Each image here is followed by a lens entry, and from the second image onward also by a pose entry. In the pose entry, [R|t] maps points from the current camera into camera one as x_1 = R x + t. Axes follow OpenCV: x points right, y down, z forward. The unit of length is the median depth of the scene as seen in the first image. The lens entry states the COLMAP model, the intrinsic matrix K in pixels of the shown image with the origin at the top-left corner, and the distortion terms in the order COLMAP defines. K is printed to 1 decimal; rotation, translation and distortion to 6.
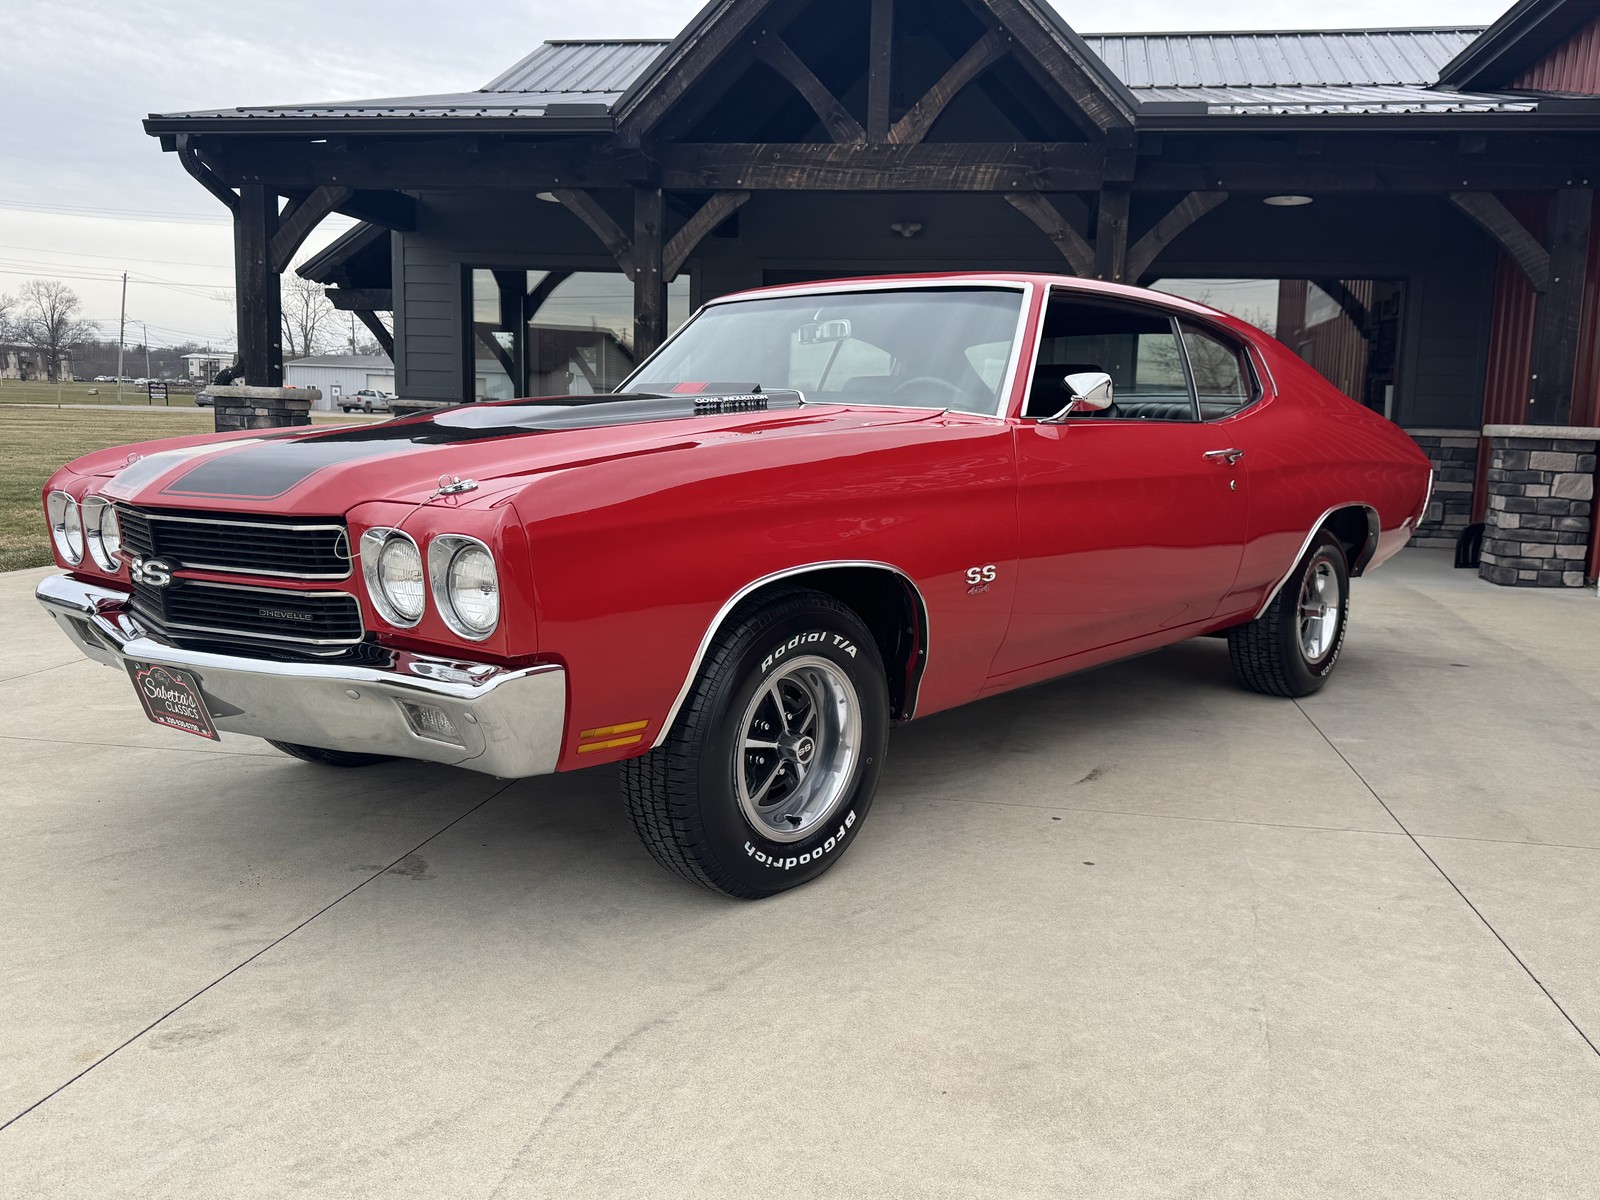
lens RADIAL K [[1348.7, 0, 811.7], [0, 1348.7, 608.6], [0, 0, 1]] dist [0.096051, -0.147347]
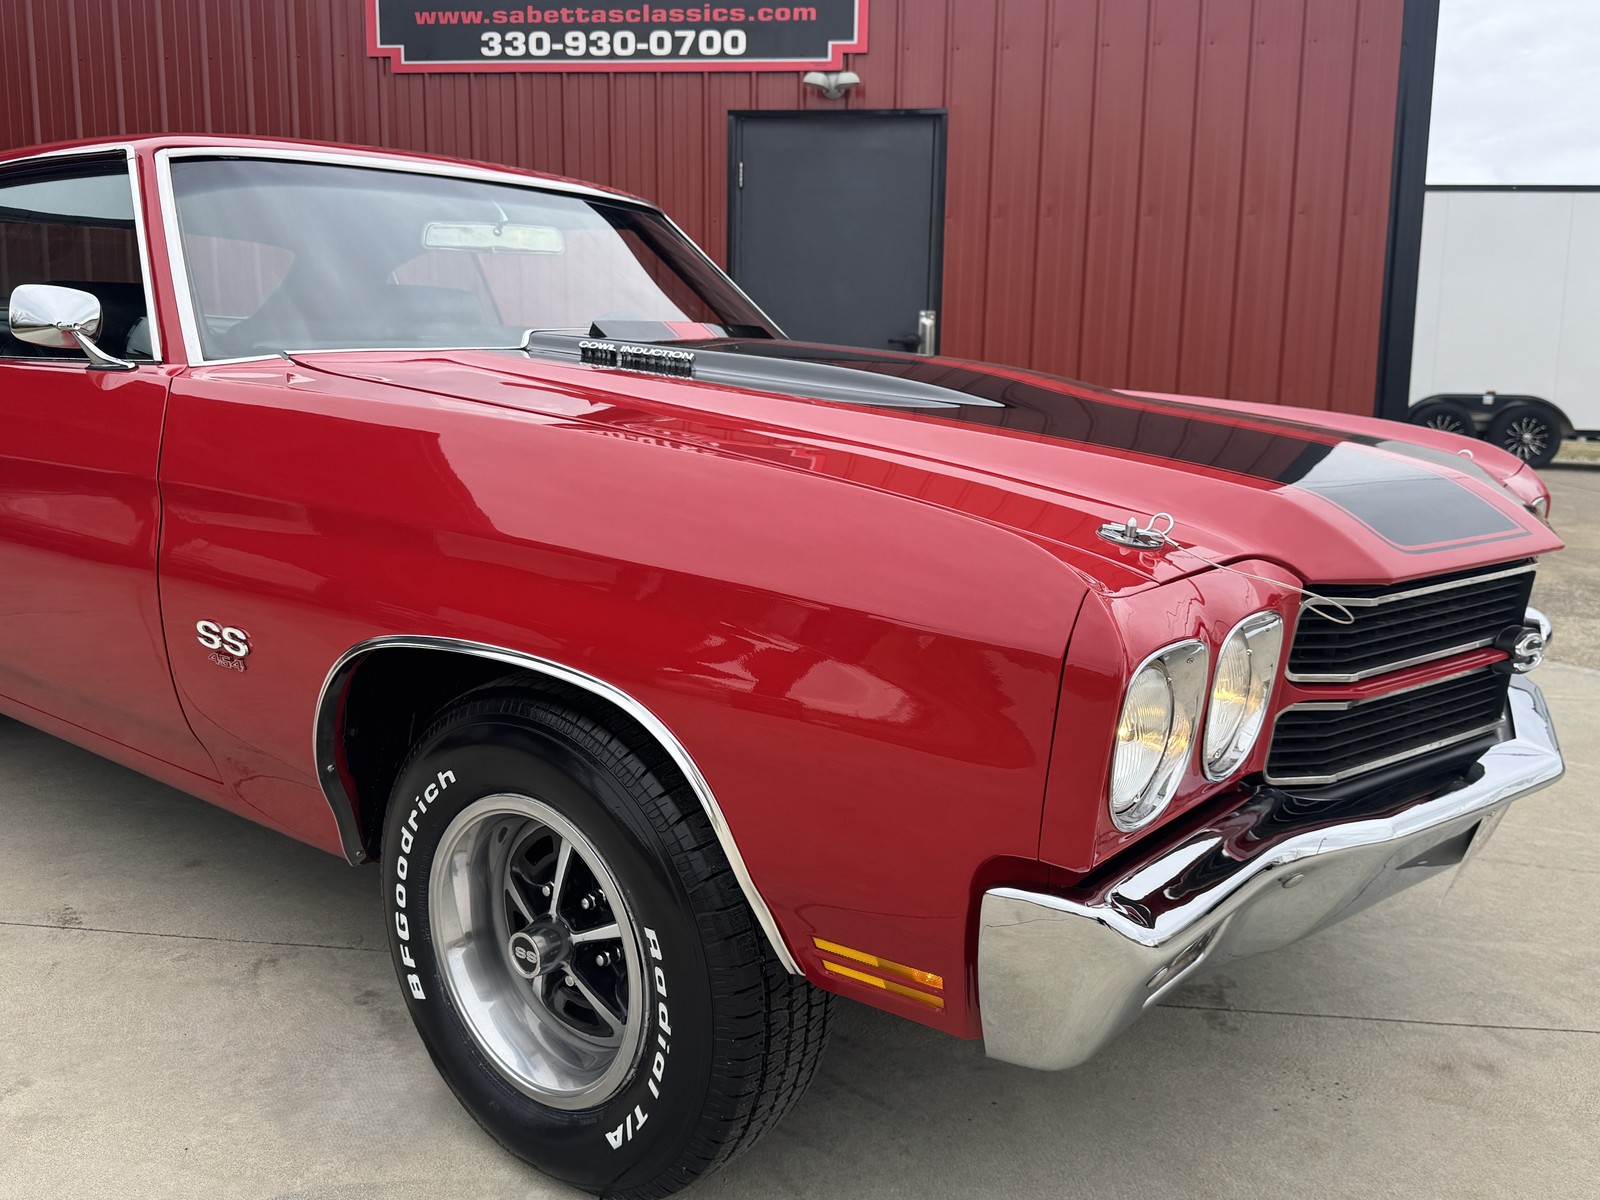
lens RADIAL K [[1398.7, 0, 777.8], [0, 1398.7, 599.4], [0, 0, 1]] dist [0.081025, -0.136043]
pose [[-0.046591, -0.194305, 0.979834, -0.610689], [0.122964, 0.972324, 0.198662, -0.124203], [-0.991317, 0.129741, -0.021409, 0.739876]]
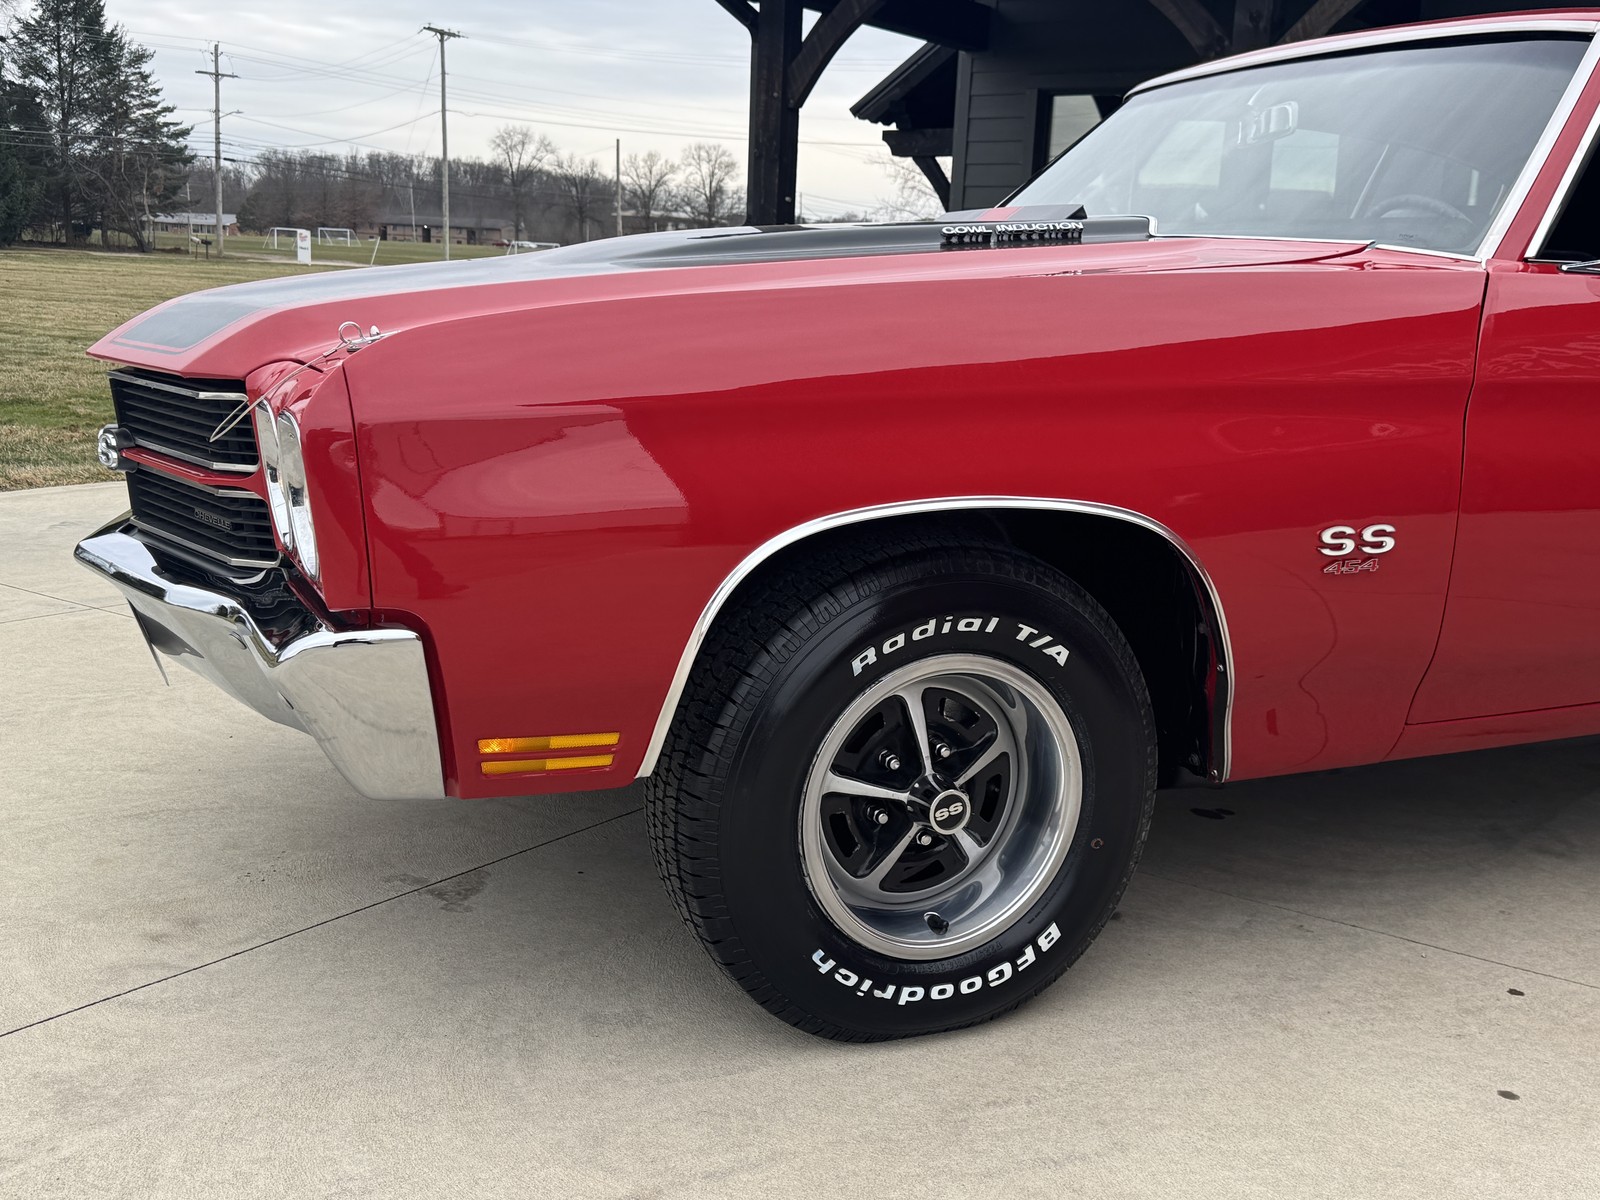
lens RADIAL K [[1685.1, 0, 800.2], [0, 1685.1, 603.0], [0, 0, 1]] dist [0.047557, 0.000000]
pose [[0.900674, 0.093427, -0.424333, 0.136869], [-0.077973, 0.995509, 0.053684, -0.011936], [0.427443, -0.015265, 0.903914, 0.173726]]
